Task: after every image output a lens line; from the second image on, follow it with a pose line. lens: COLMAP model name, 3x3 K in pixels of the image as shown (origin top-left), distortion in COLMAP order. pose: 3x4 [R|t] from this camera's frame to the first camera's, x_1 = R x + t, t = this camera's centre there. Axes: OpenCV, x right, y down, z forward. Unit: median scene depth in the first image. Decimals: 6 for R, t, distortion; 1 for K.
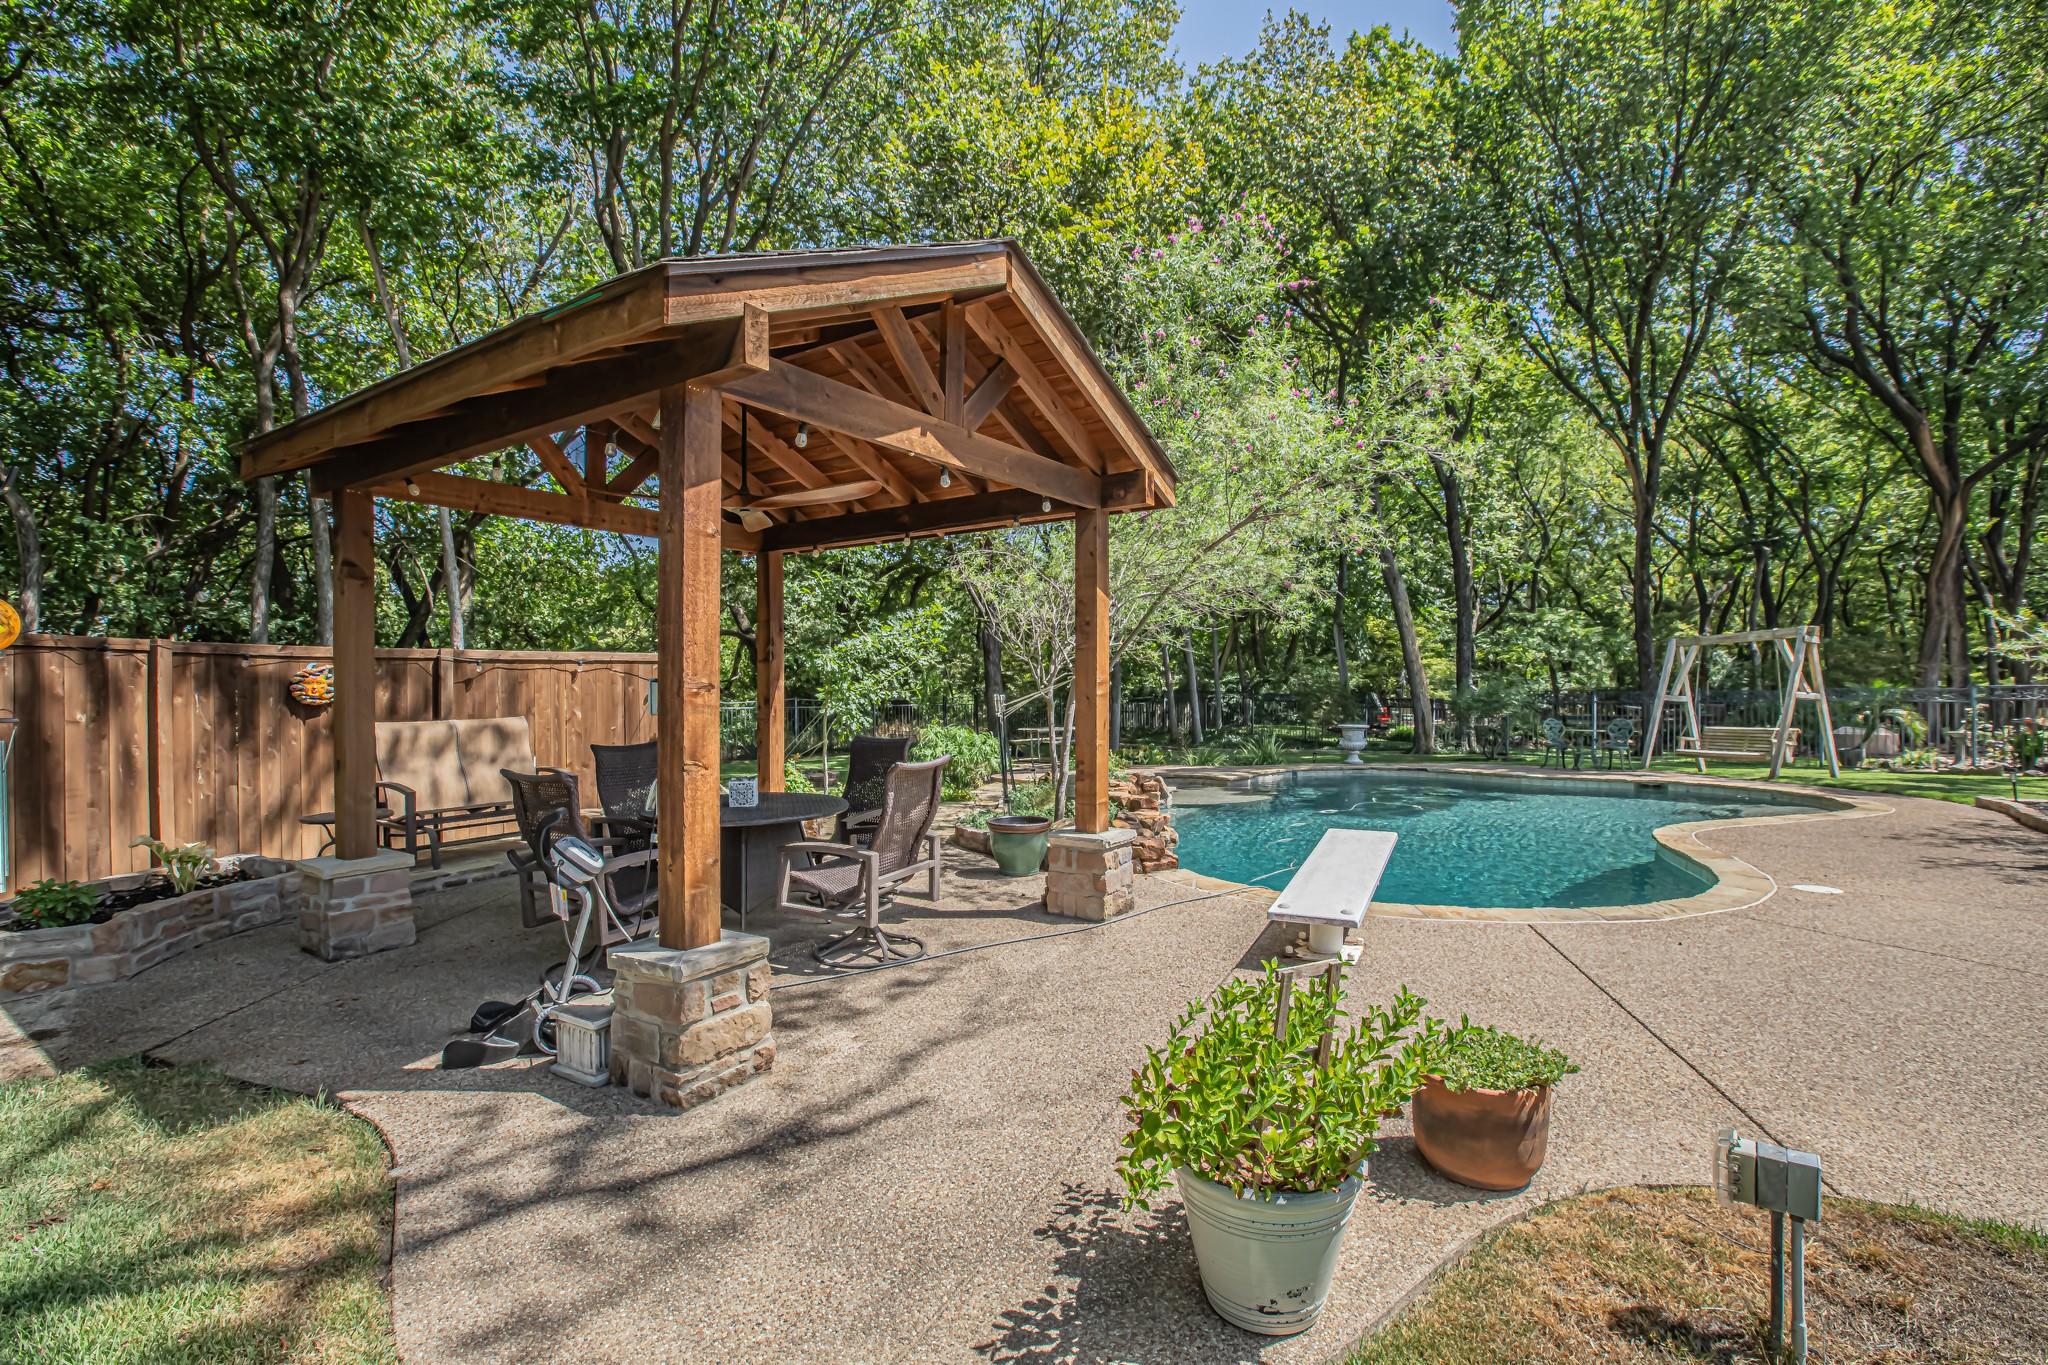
lens RADIAL K [[951.7, 0, 1023.4], [0, 951.7, 688.6], [0, 0, 1]] dist [-0.030403, 0.014740]
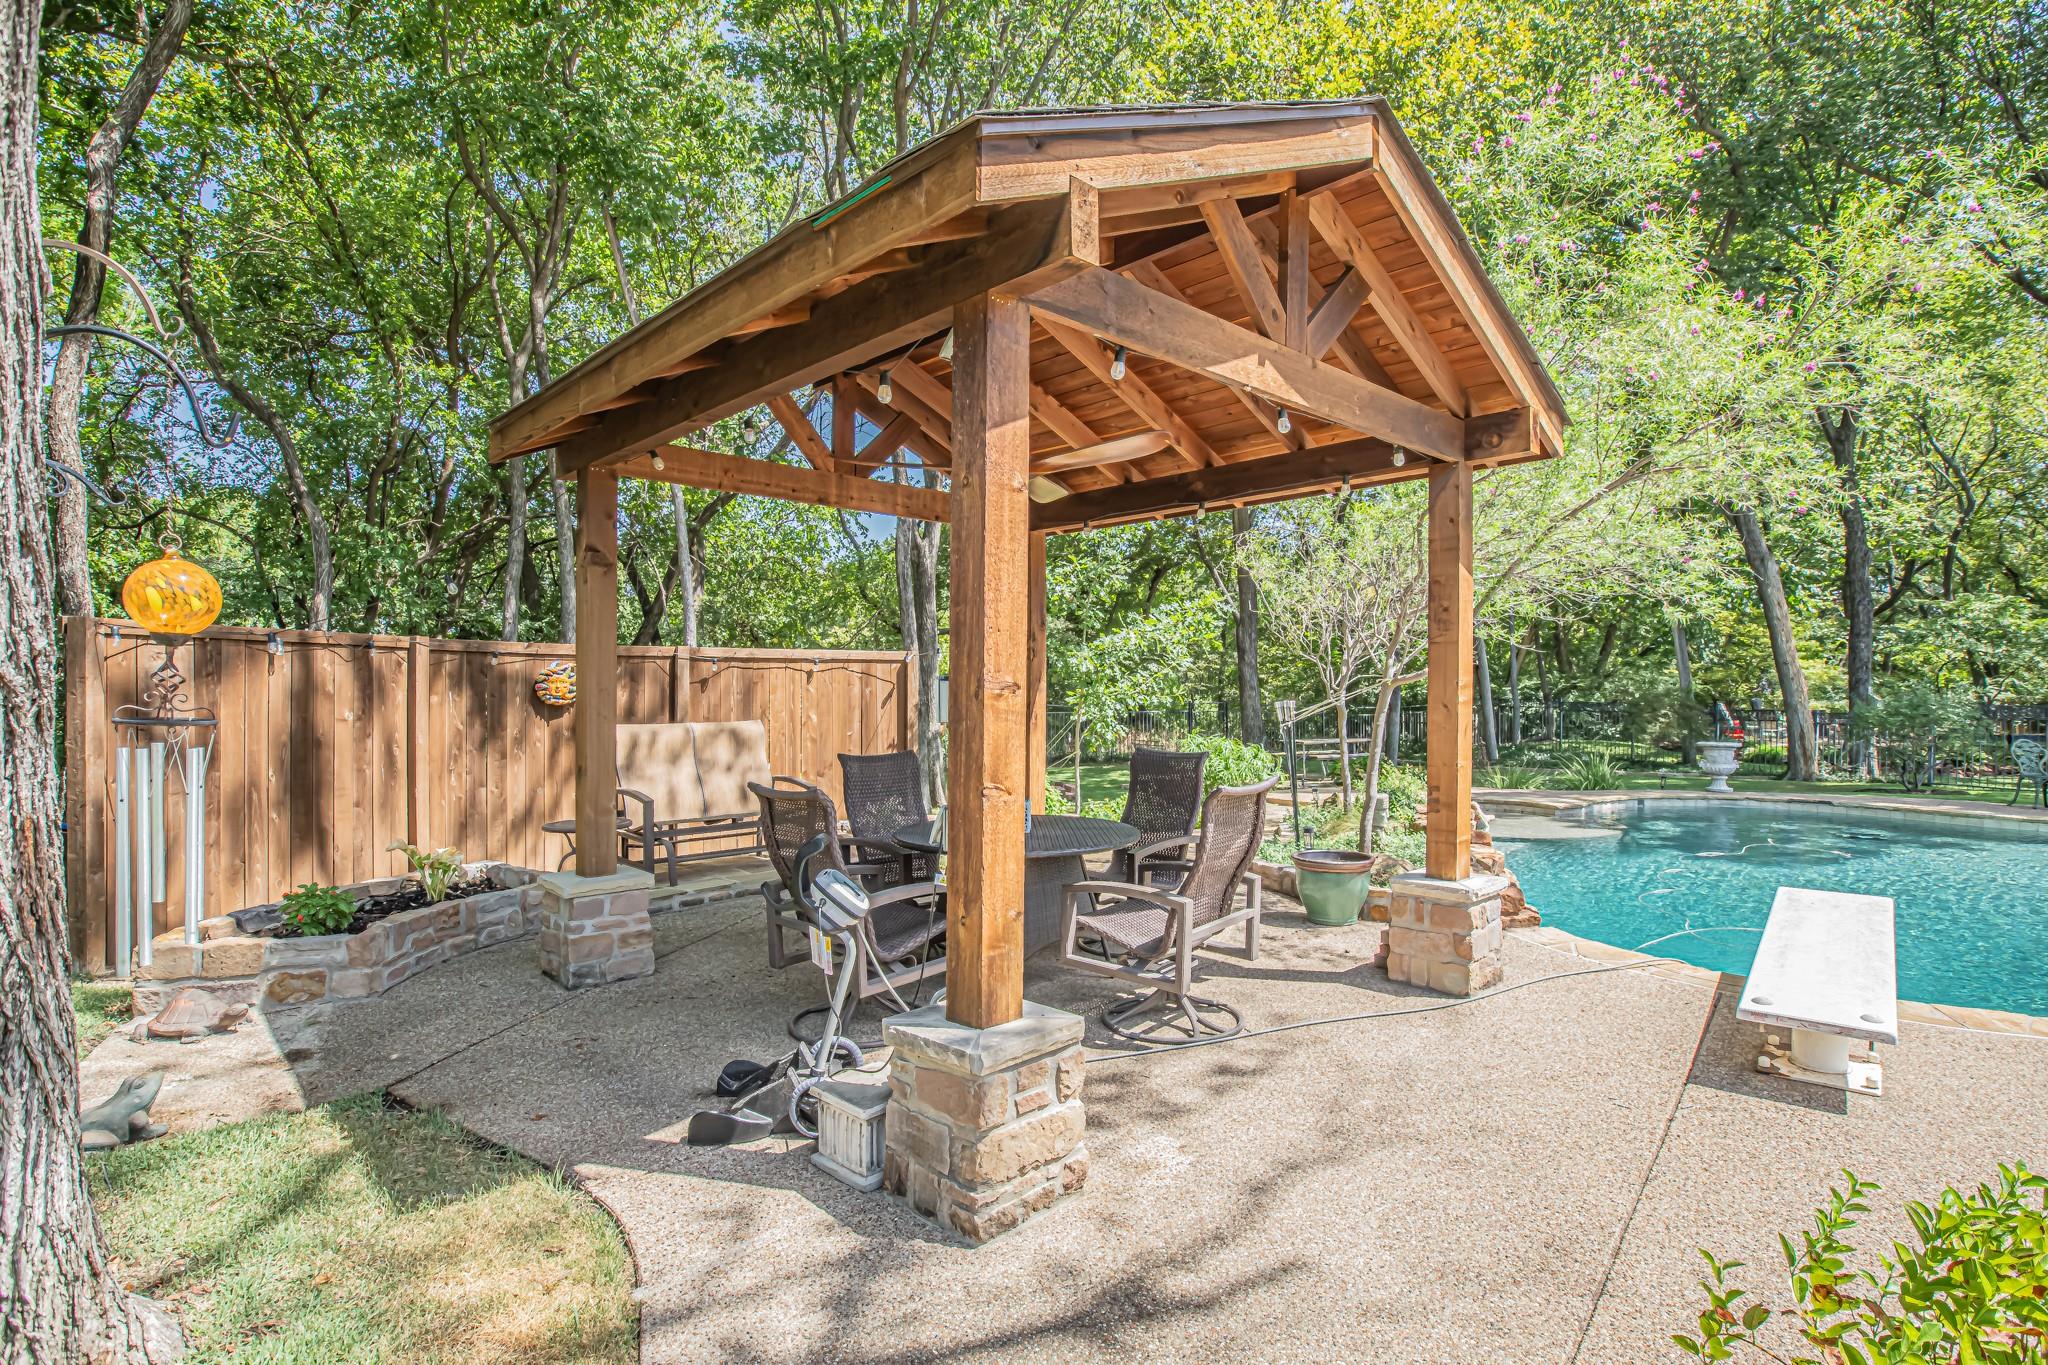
lens RADIAL K [[1027.7, 0, 1023.5], [0, 1027.7, 688.5], [0, 0, 1]] dist [-0.042164, 0.046682]
pose [[0.976084, 0.005773, -0.217316, -0.066282], [-0.006861, 0.999967, -0.004254, 0.001708], [0.217284, 0.005643, 0.976092, 0.089515]]
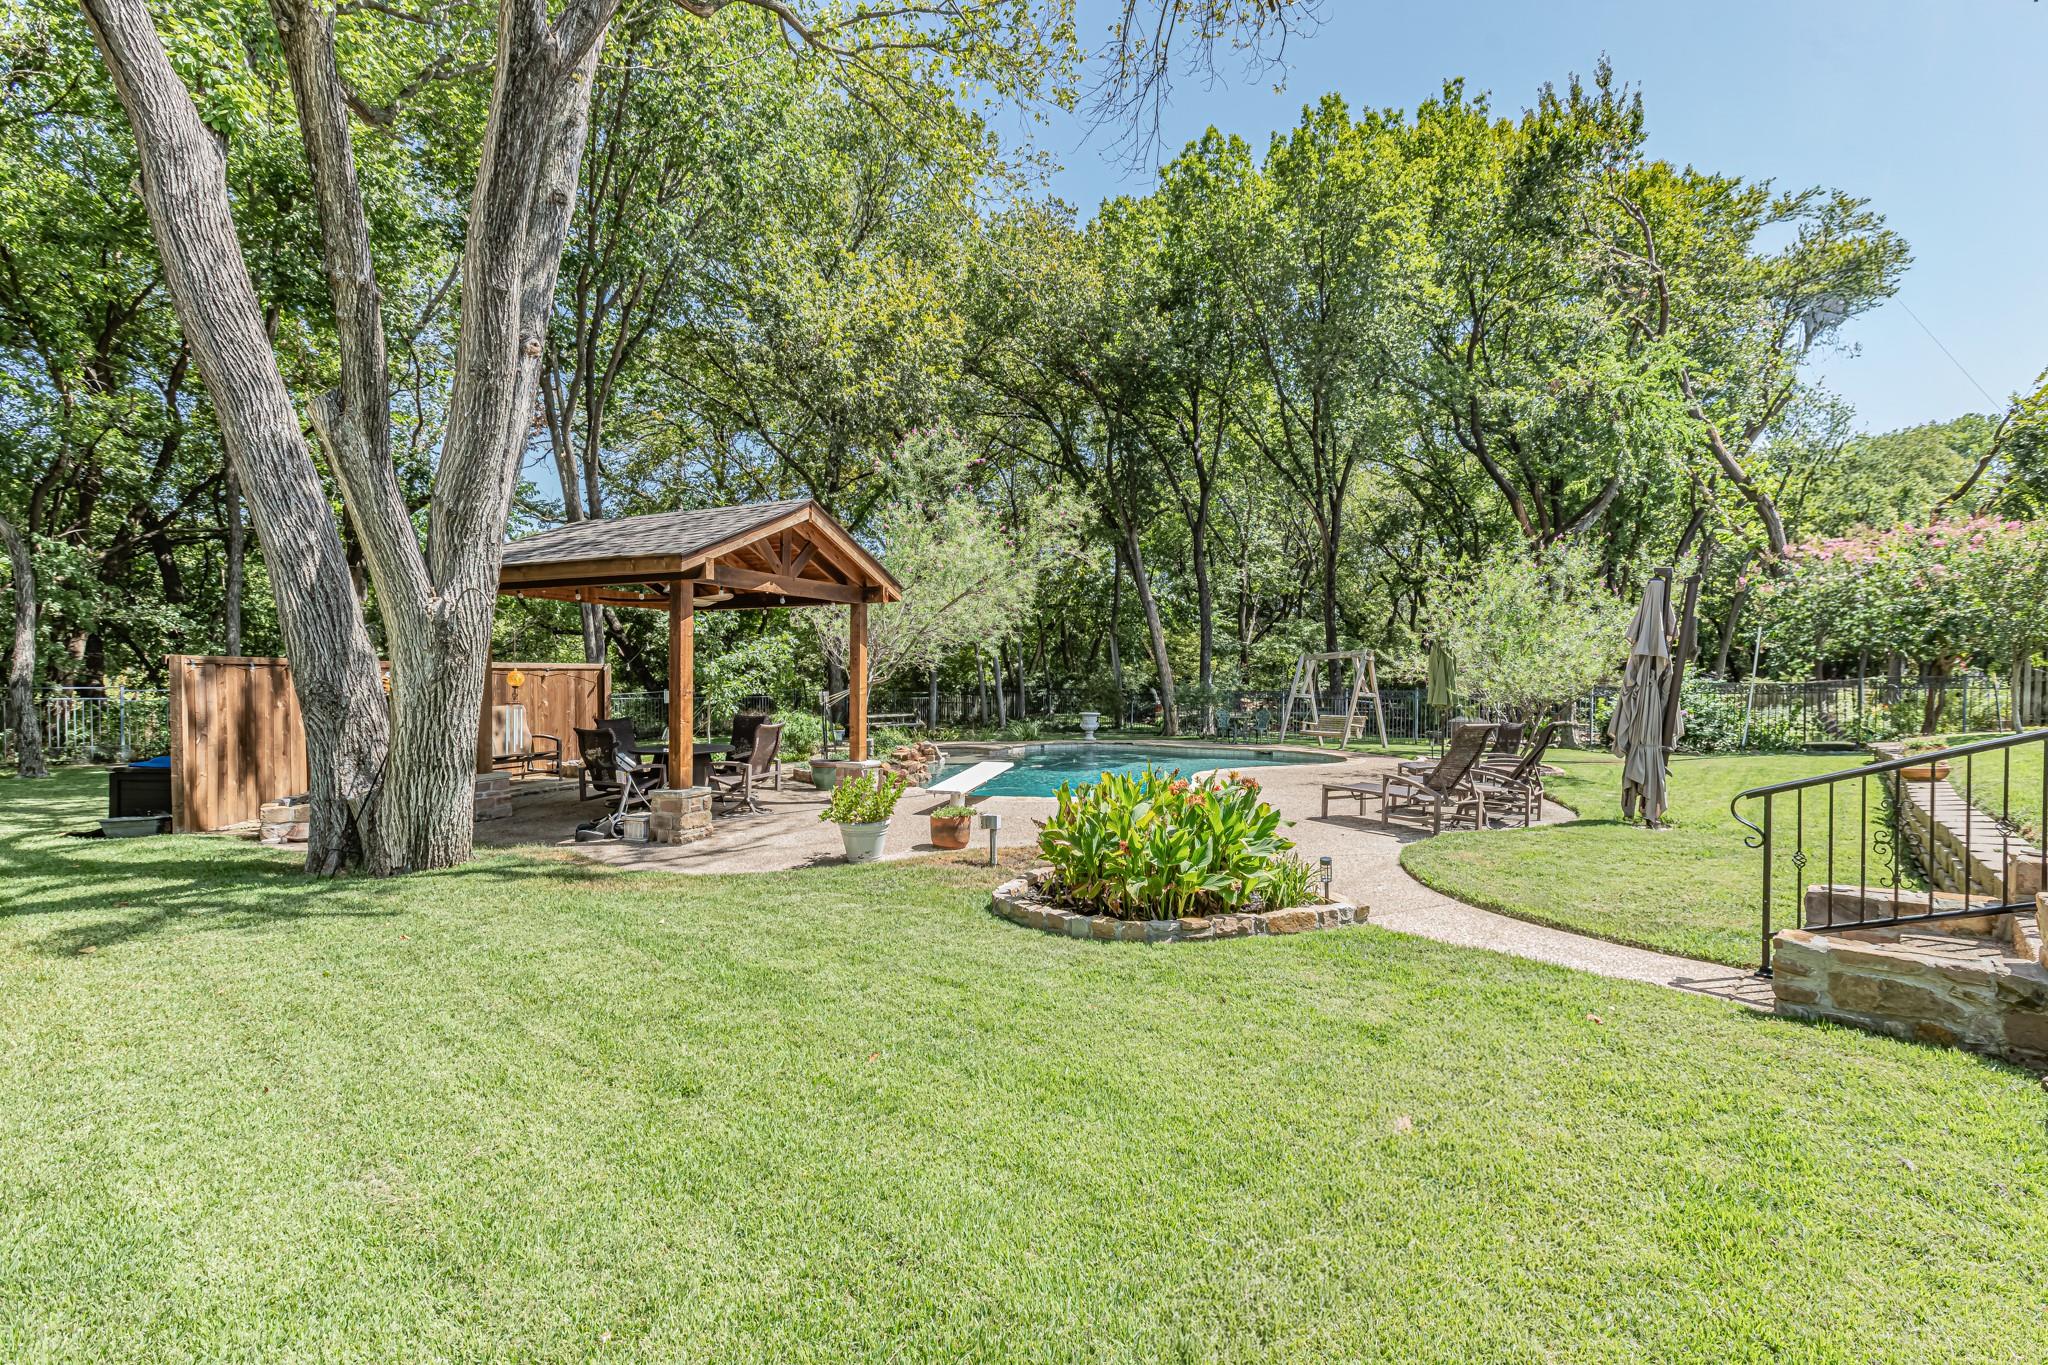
lens RADIAL K [[968.7, 0, 1031.9], [0, 968.7, 726.9], [0, 0, 1]] dist [-0.027951, 0.019782]
pose [[0.988626, 0.001946, 0.150382, 0.093331], [-0.009241, 0.998813, 0.047824, -0.018242], [-0.150111, -0.048669, 0.987471, -0.798339]]
